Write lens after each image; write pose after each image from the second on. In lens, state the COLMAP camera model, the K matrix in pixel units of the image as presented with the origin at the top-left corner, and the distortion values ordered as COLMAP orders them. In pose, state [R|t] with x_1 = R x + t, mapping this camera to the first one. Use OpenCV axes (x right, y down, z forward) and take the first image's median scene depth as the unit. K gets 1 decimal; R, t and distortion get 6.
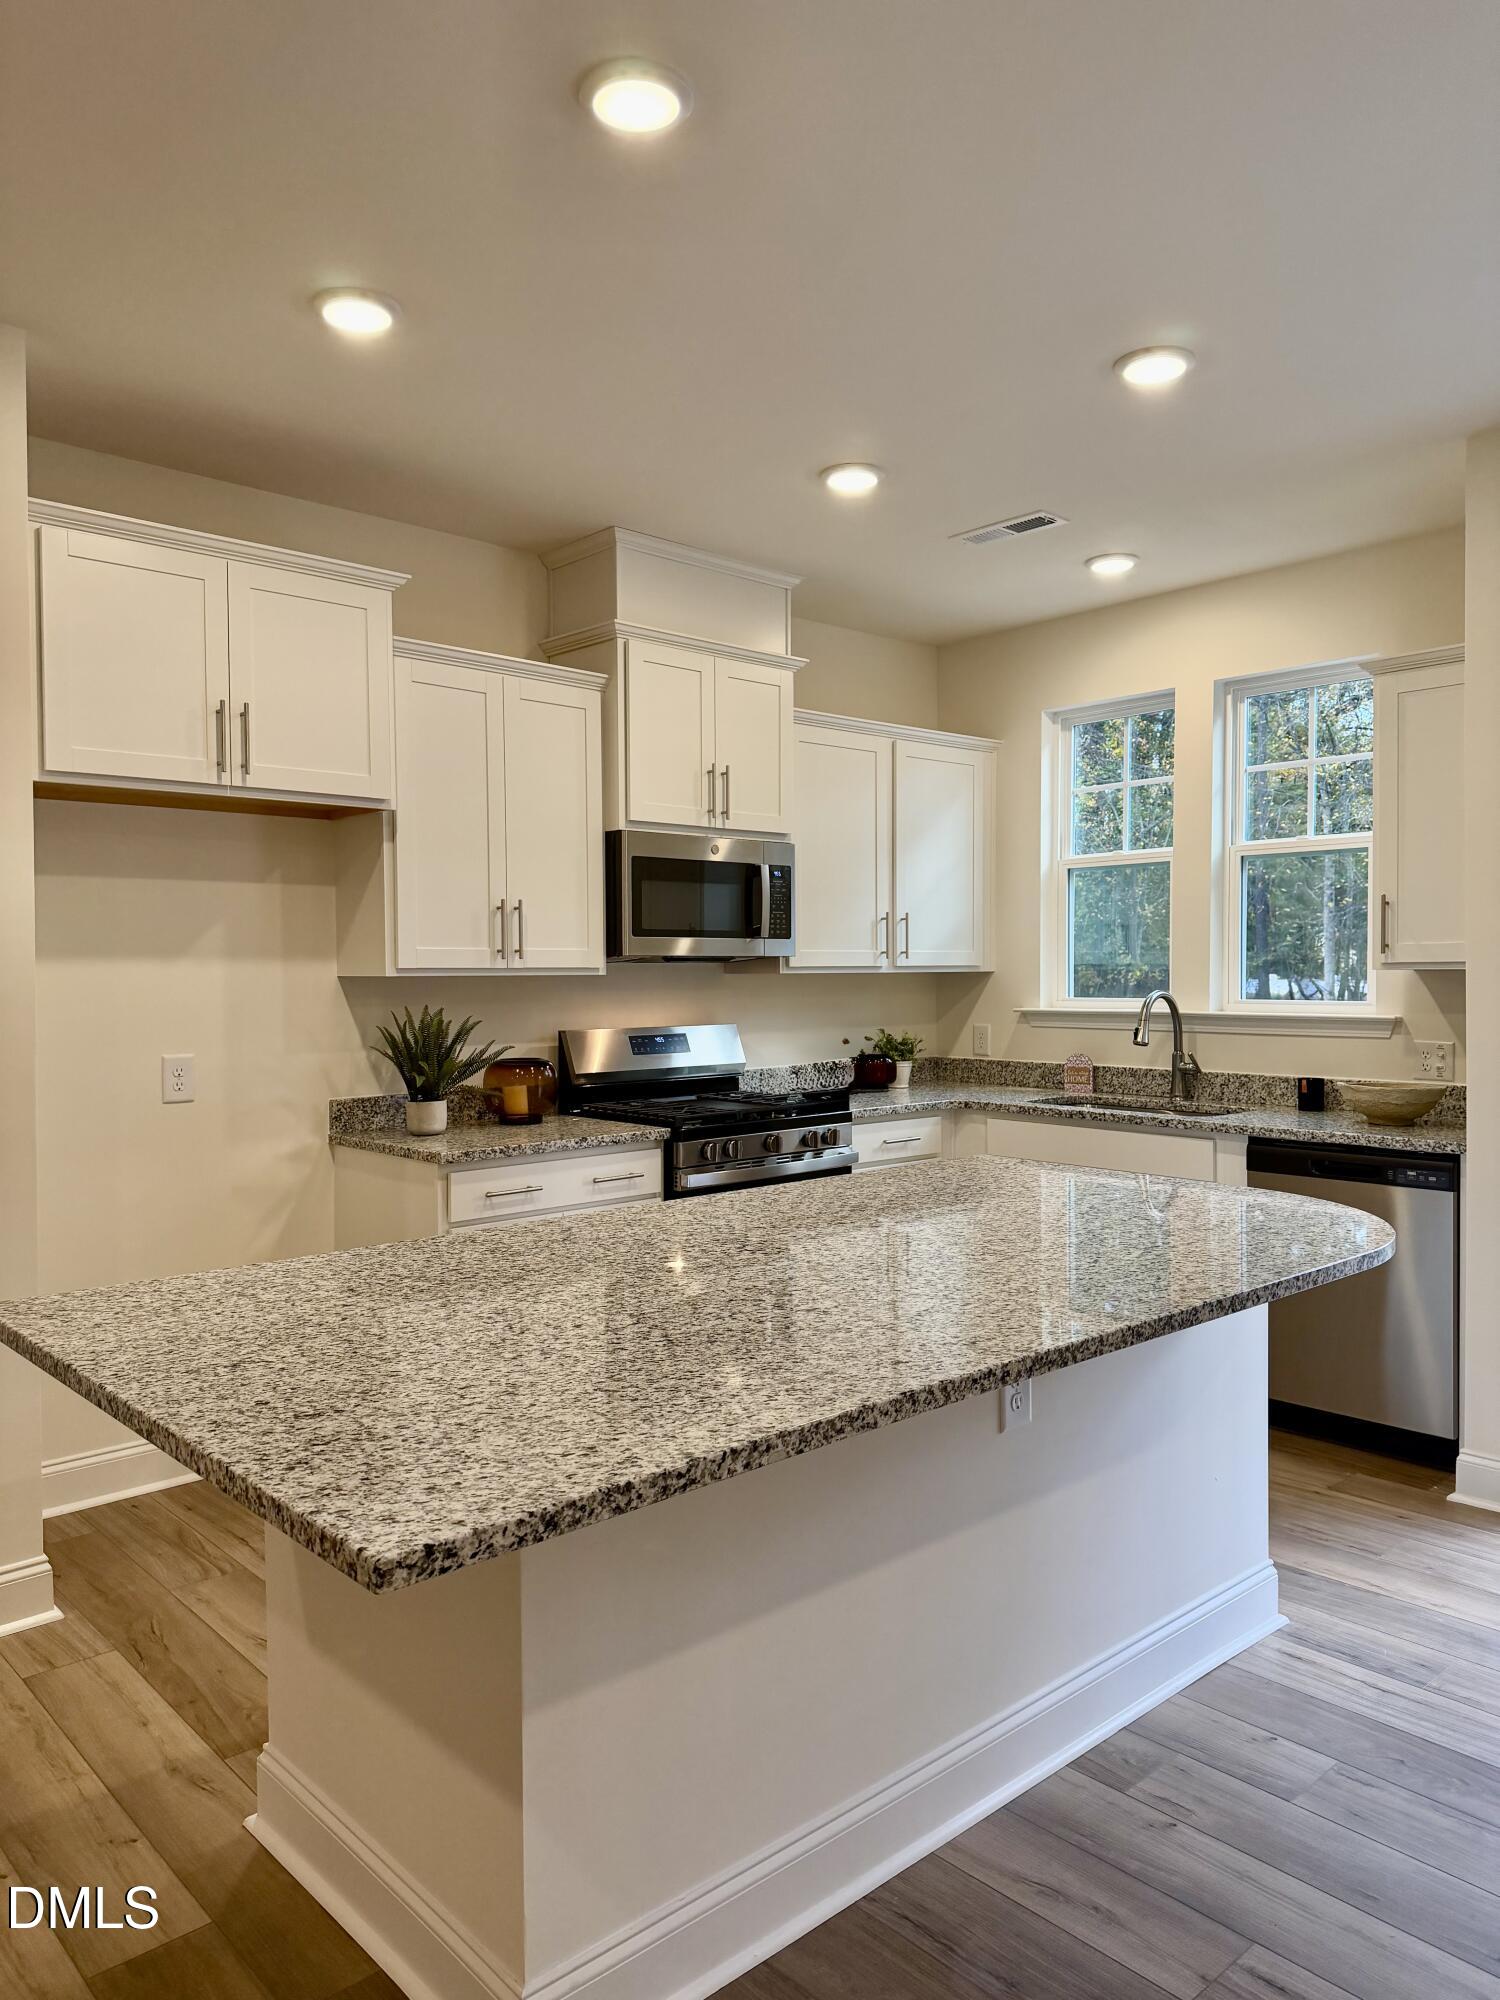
lens RADIAL K [[1412.6, 0, 745.0], [0, 1412.6, 1010.0], [0, 0, 1]] dist [0.003321, -0.000271]
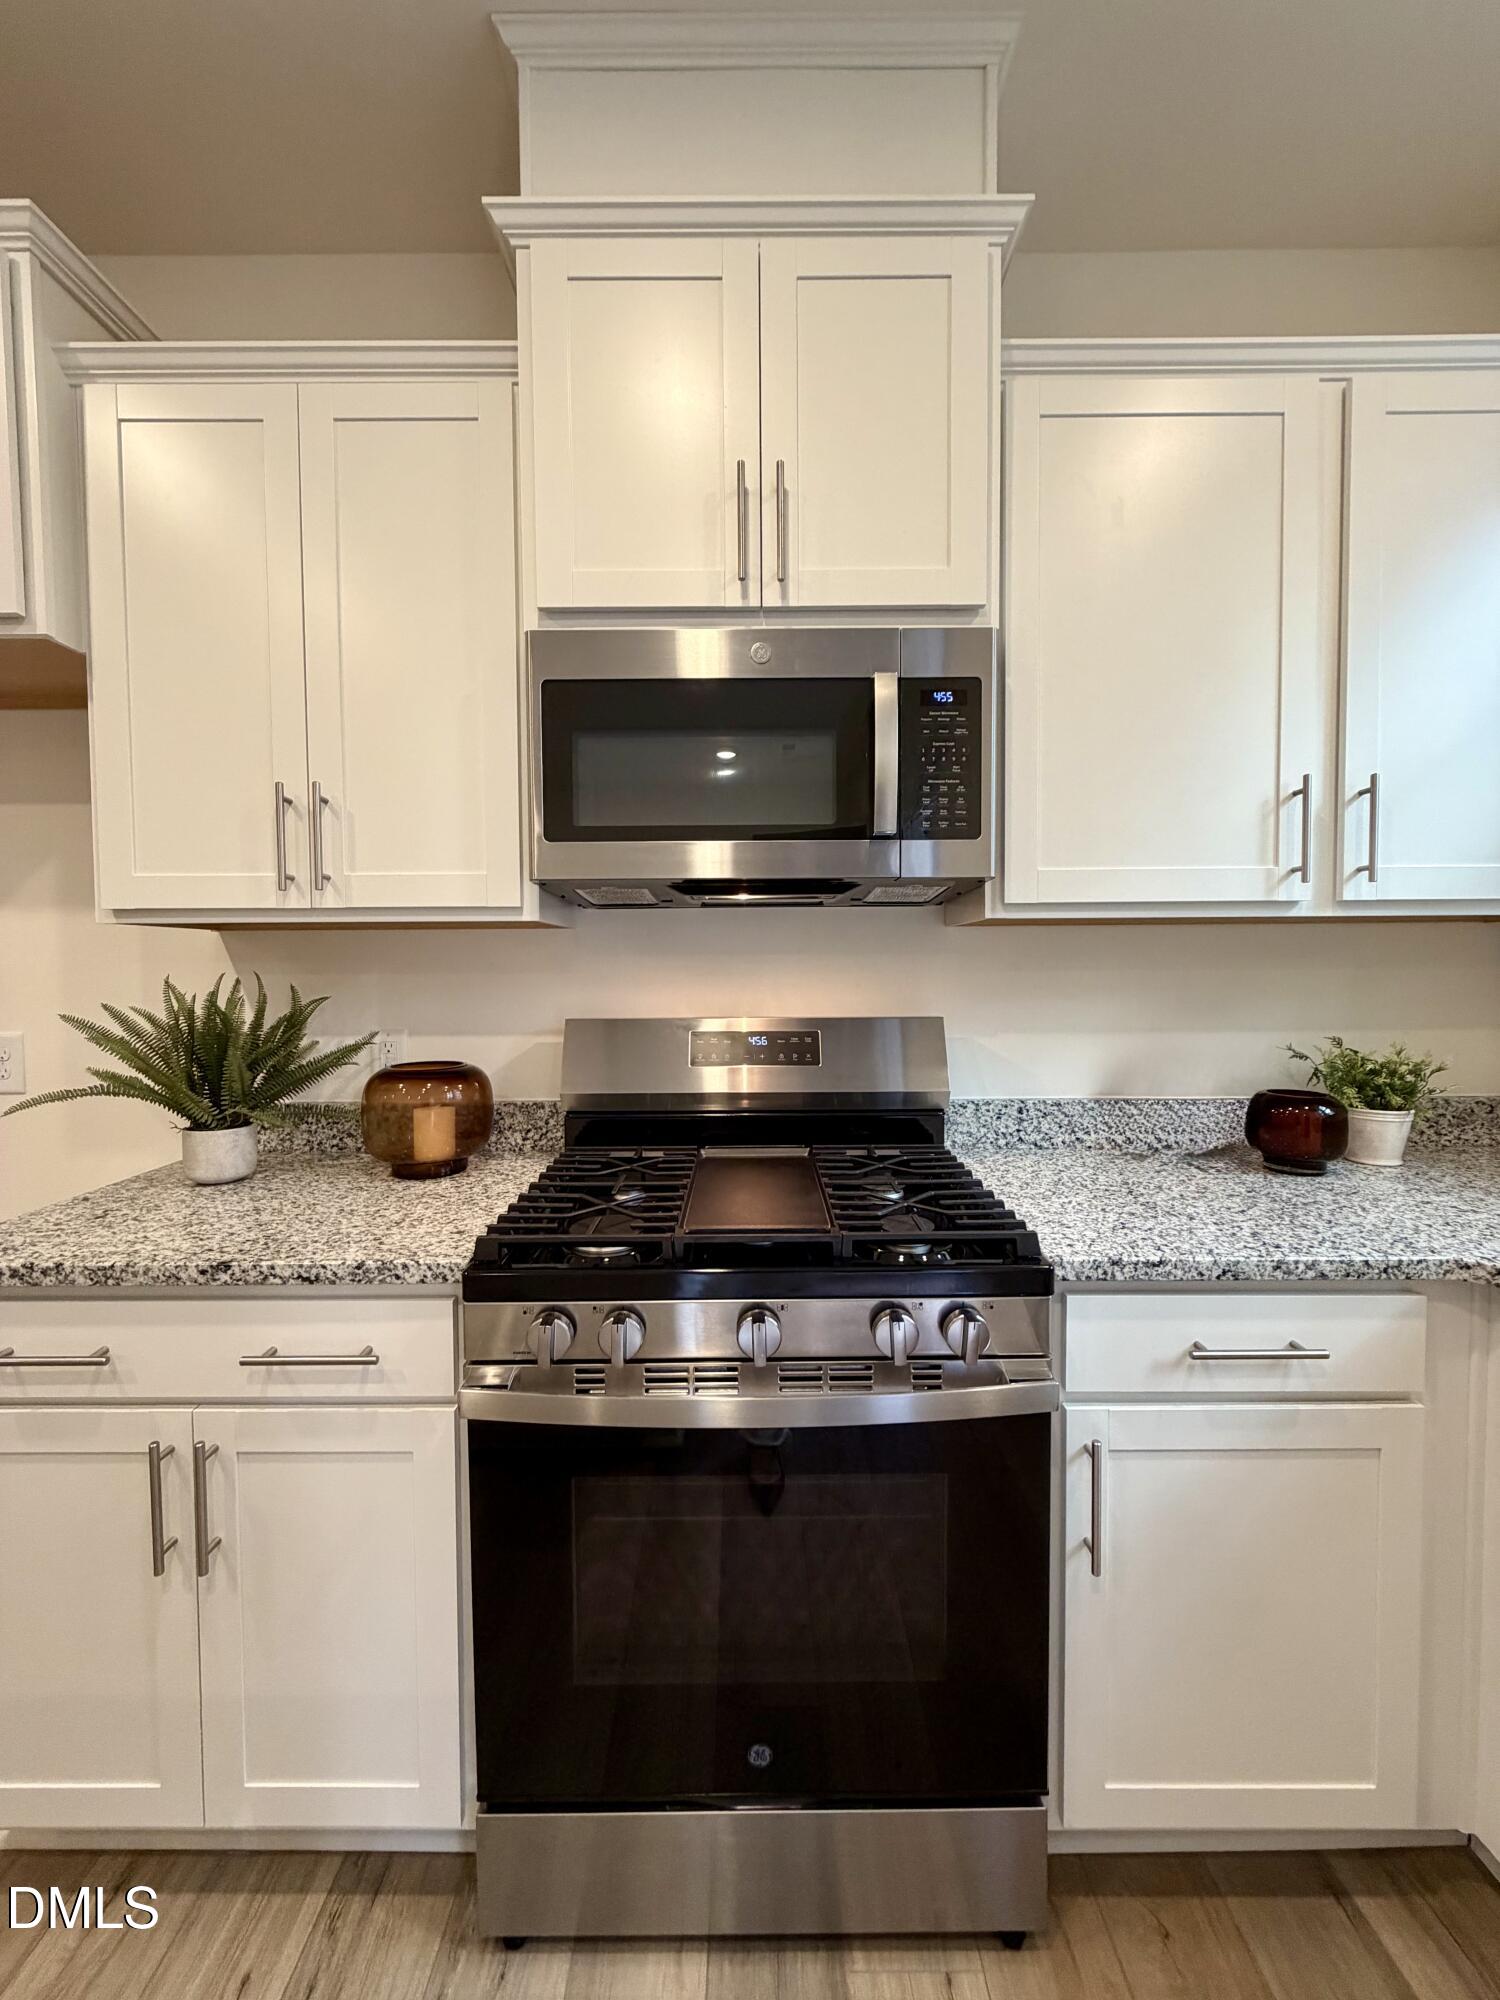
lens RADIAL K [[817.9, 0, 765.6], [0, 817.9, 984.4], [0, 0, 1]] dist [-0.001884, -0.001140]
pose [[0.748252, 0.021763, -0.663058, 0.169546], [-0.018240, 0.999759, 0.012231, -0.005719], [0.663164, 0.002942, 0.748468, 0.822677]]
